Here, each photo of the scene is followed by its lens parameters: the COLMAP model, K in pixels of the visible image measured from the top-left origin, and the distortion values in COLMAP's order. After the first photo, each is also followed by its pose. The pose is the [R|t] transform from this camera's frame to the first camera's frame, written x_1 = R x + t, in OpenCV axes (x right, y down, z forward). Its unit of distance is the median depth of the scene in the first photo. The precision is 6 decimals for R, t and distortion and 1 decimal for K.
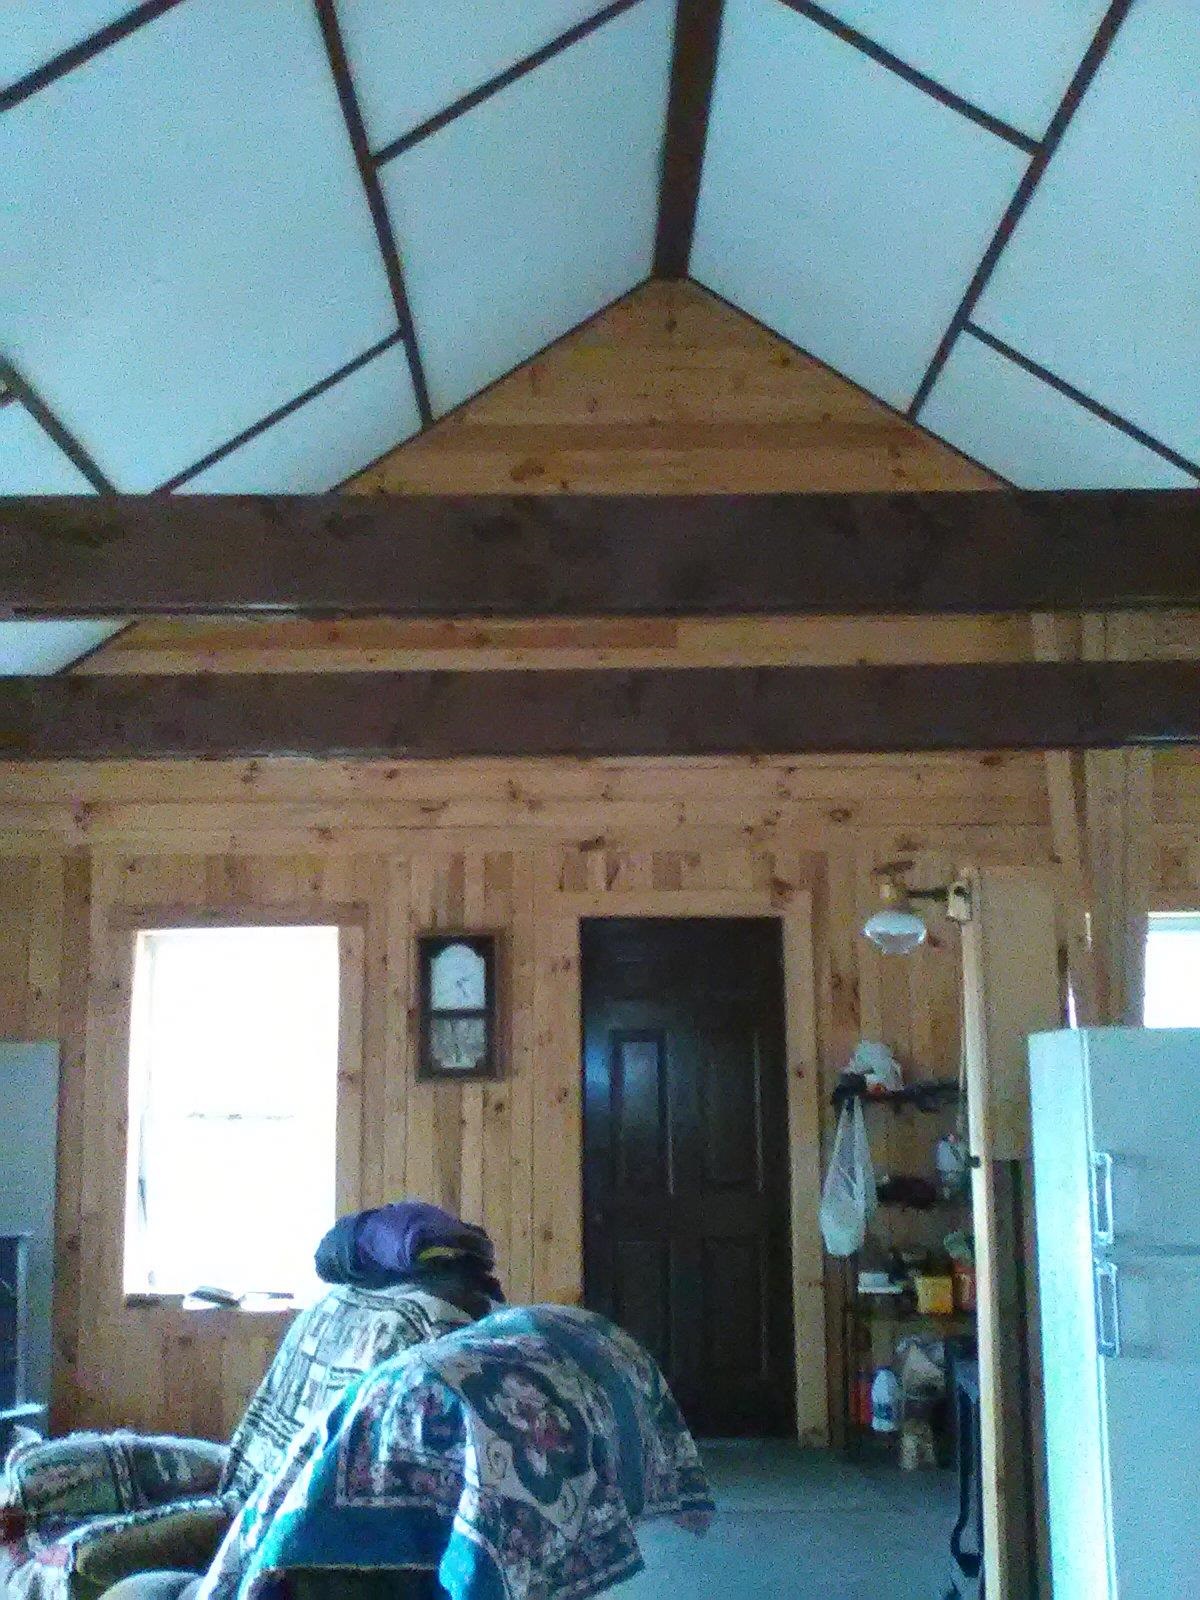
lens RADIAL K [[1631.0, 0, 566.1], [0, 1631.0, 794.2], [0, 0, 1]] dist [0.107778, -0.529825]
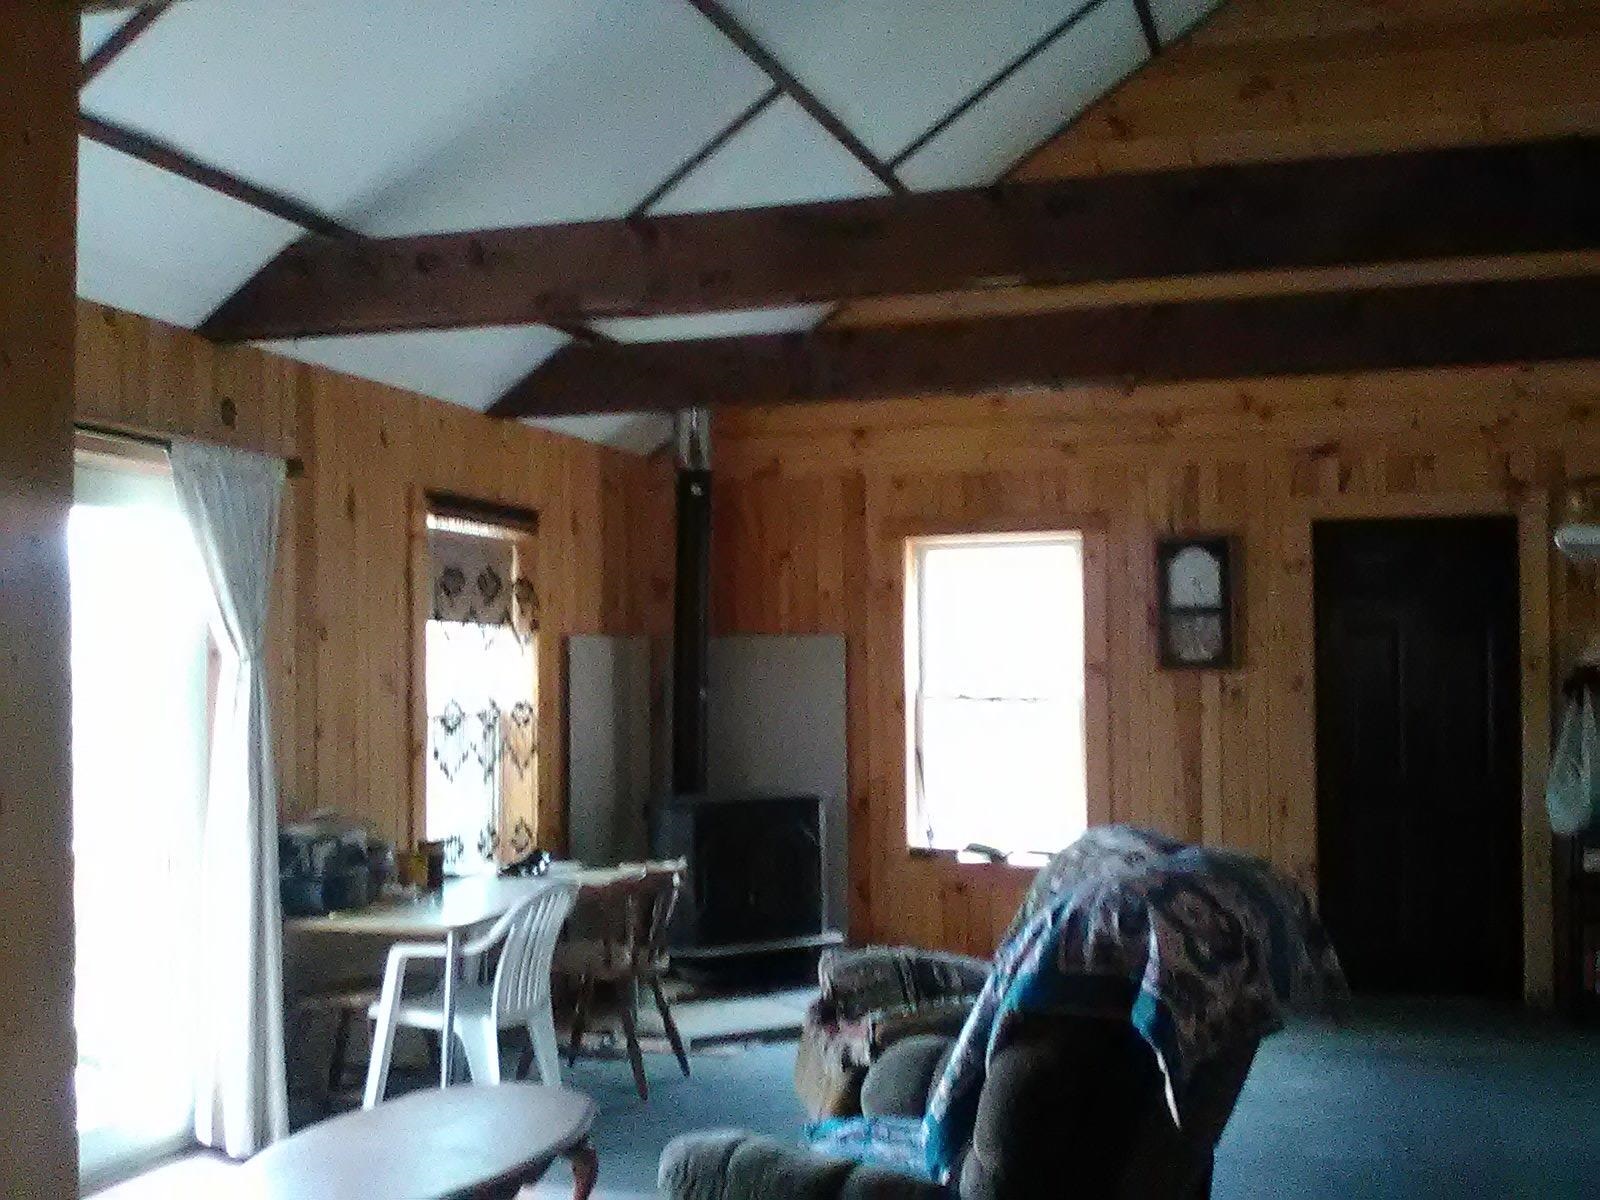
lens RADIAL K [[1631.0, 0, 744.5], [0, 1631.0, 603.2], [0, 0, 1]] dist [0.107778, -0.529825]
pose [[0.938152, -0.006786, -0.346158, 0.031654], [0.053768, 0.990533, 0.126303, -0.025697], [0.342024, -0.137104, 0.929636, -0.122639]]
